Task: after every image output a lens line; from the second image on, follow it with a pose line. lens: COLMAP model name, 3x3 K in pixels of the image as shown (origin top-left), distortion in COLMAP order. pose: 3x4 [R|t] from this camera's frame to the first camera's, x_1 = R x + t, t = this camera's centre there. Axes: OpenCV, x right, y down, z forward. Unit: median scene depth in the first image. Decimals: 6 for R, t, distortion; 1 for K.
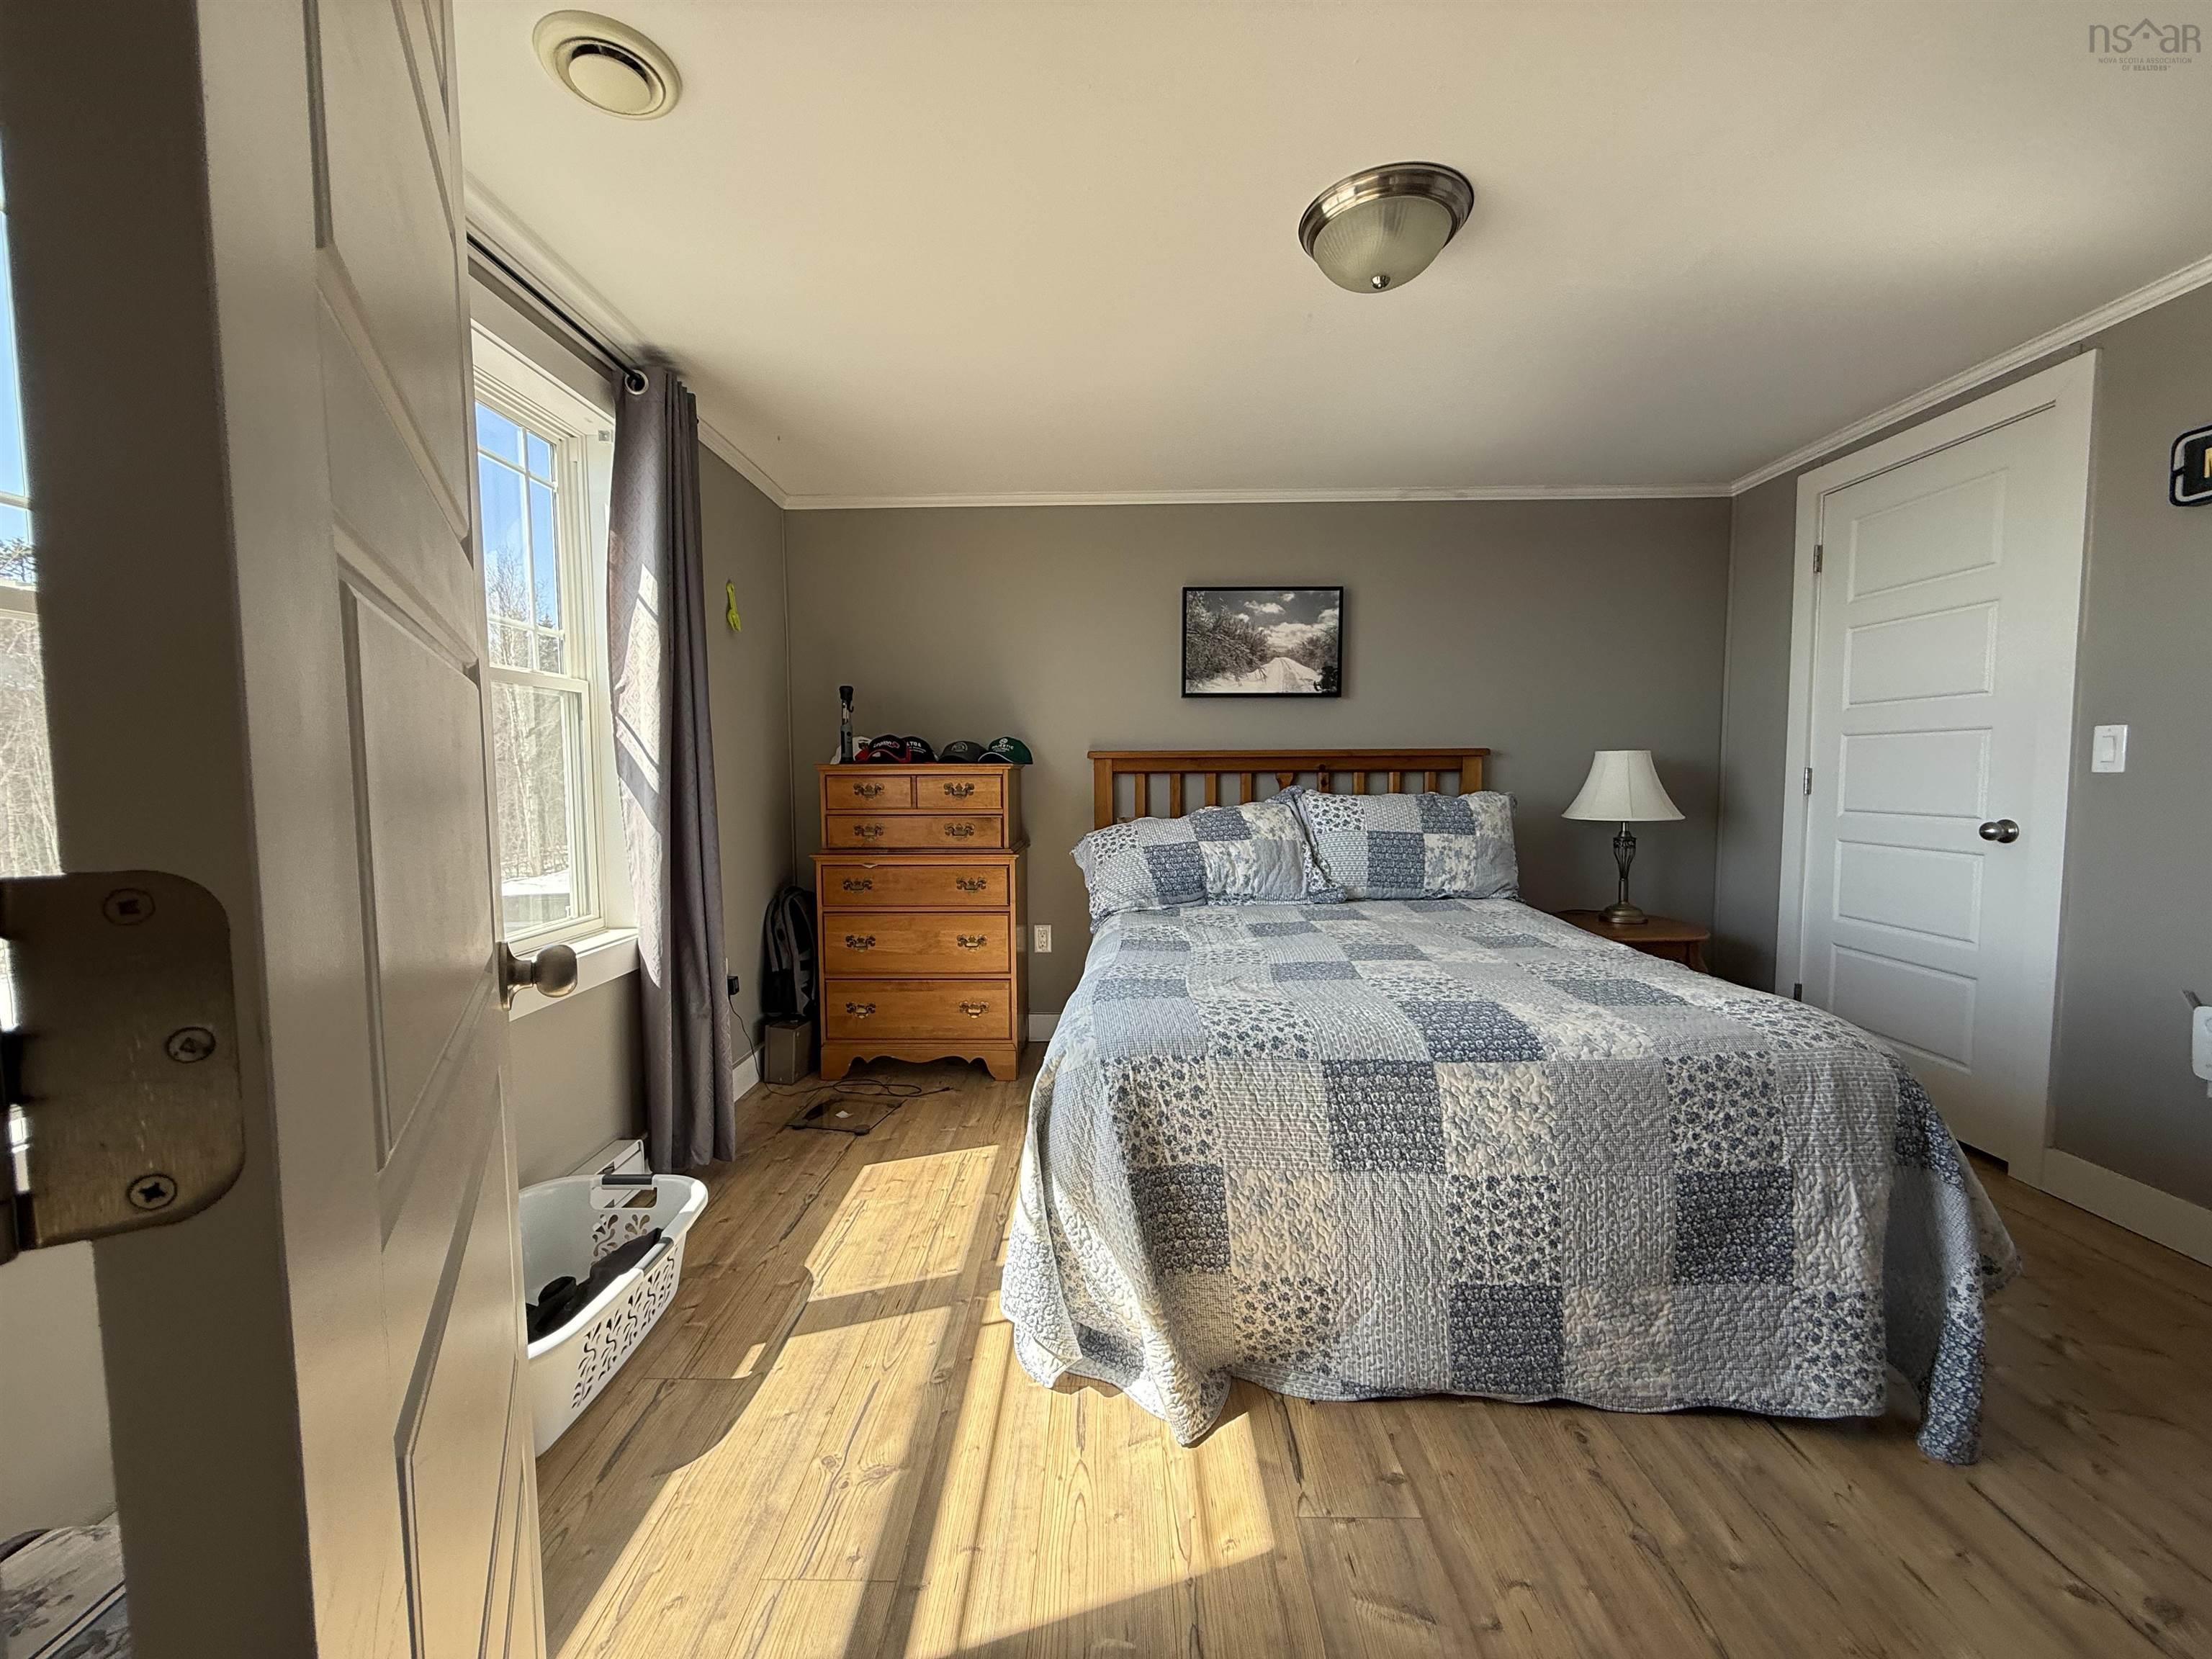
lens RADIAL K [[879.2, 0, 1088.3], [0, 879.2, 830.7], [0, 0, 1]] dist [0.001439, -0.000550]
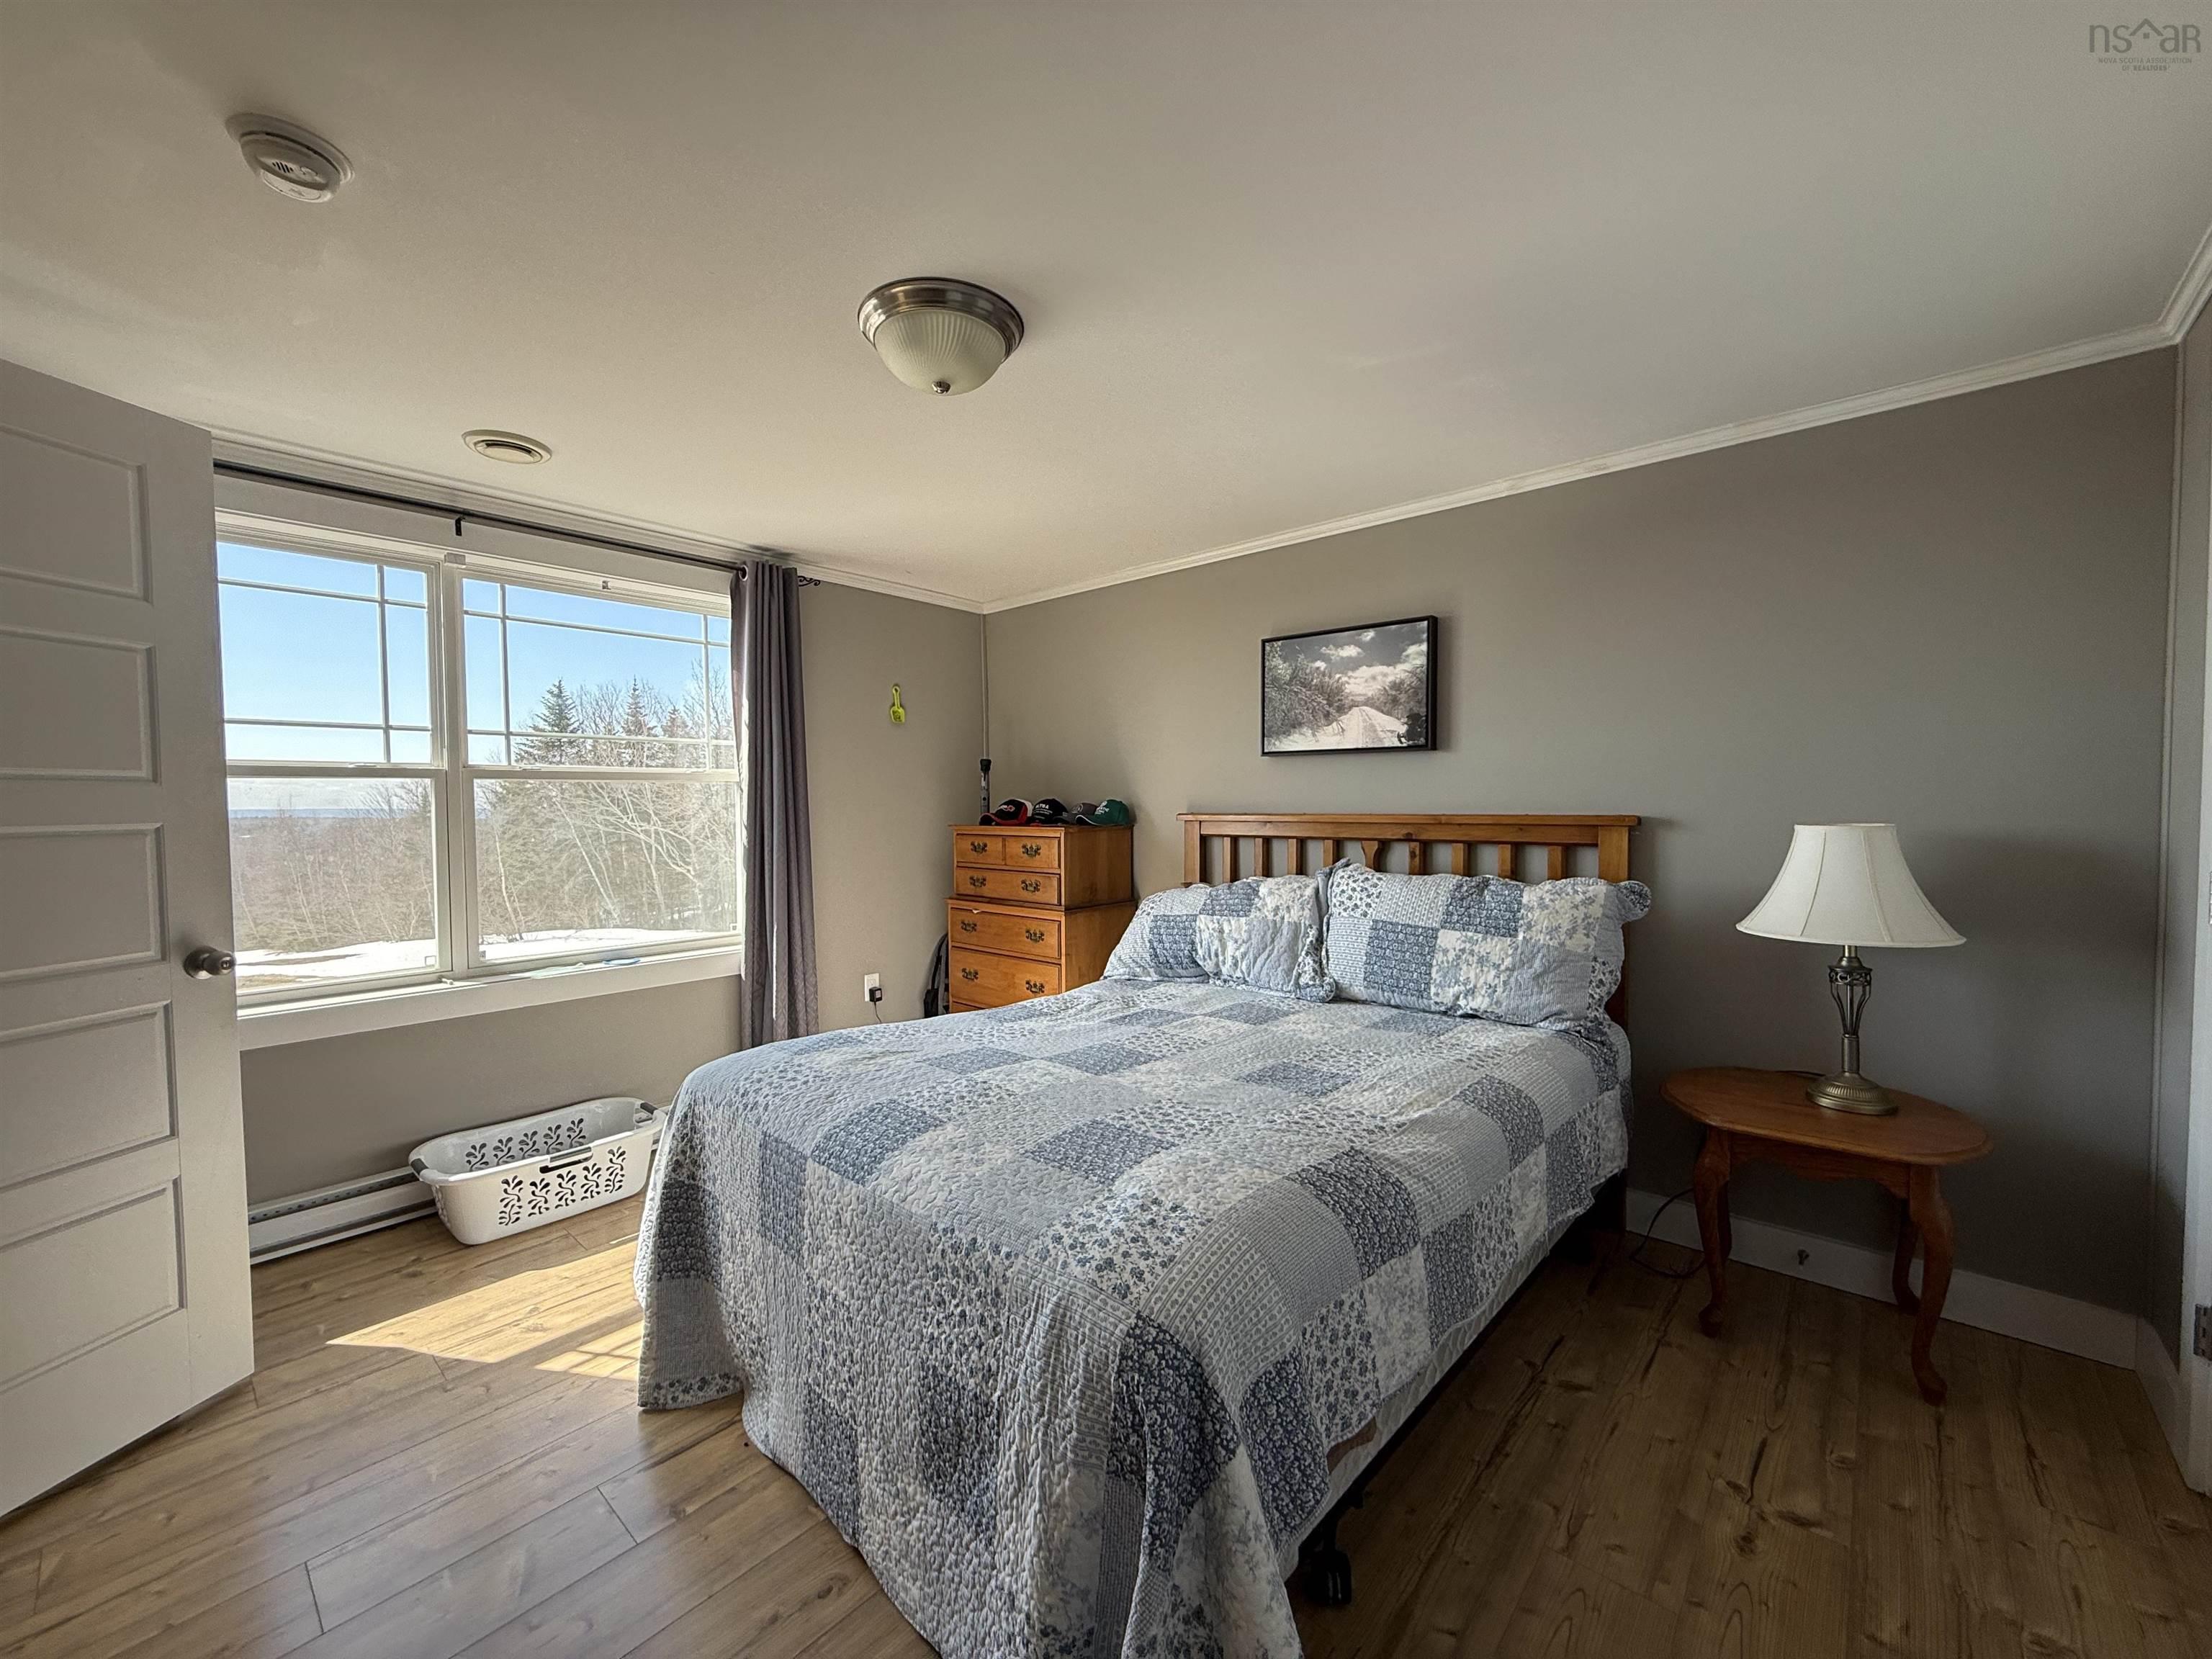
lens RADIAL K [[879.2, 0, 1110.2], [0, 879.2, 832.7], [0, 0, 1]] dist [0.001439, -0.000550]
pose [[0.757201, 0.024753, -0.652713, 0.656393], [-0.042118, 0.999052, -0.010973, -0.060280], [0.651823, 0.035799, 0.757526, 0.215201]]
